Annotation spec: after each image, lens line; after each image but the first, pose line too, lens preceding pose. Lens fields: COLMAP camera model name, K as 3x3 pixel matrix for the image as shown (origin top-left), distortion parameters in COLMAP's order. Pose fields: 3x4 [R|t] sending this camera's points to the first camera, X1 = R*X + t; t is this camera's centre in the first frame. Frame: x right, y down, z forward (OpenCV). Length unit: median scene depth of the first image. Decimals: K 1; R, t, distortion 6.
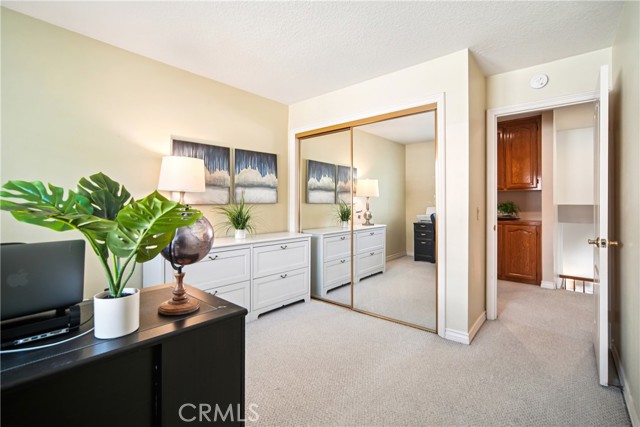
lens RADIAL K [[293.2, 0, 305.0], [0, 293.2, 201.1], [0, 0, 1]] dist [-0.020206, 0.008039]
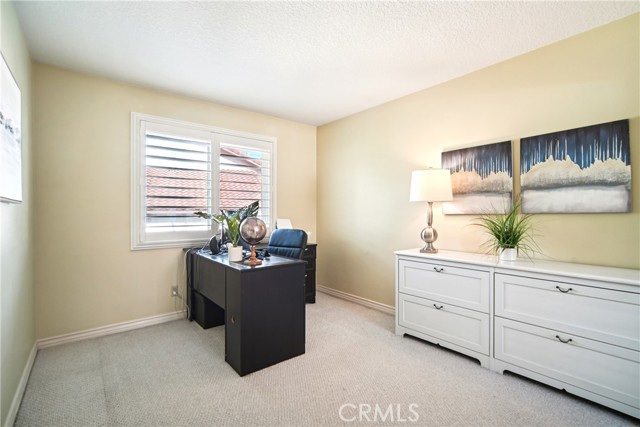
lens RADIAL K [[293.2, 0, 320.2], [0, 293.2, 212.4], [0, 0, 1]] dist [-0.020206, 0.008039]
pose [[-0.144705, -0.001215, -0.989474, 0.577529], [0.008206, 0.999963, -0.002428, 0.003966], [0.989441, -0.008471, -0.144690, 0.627783]]
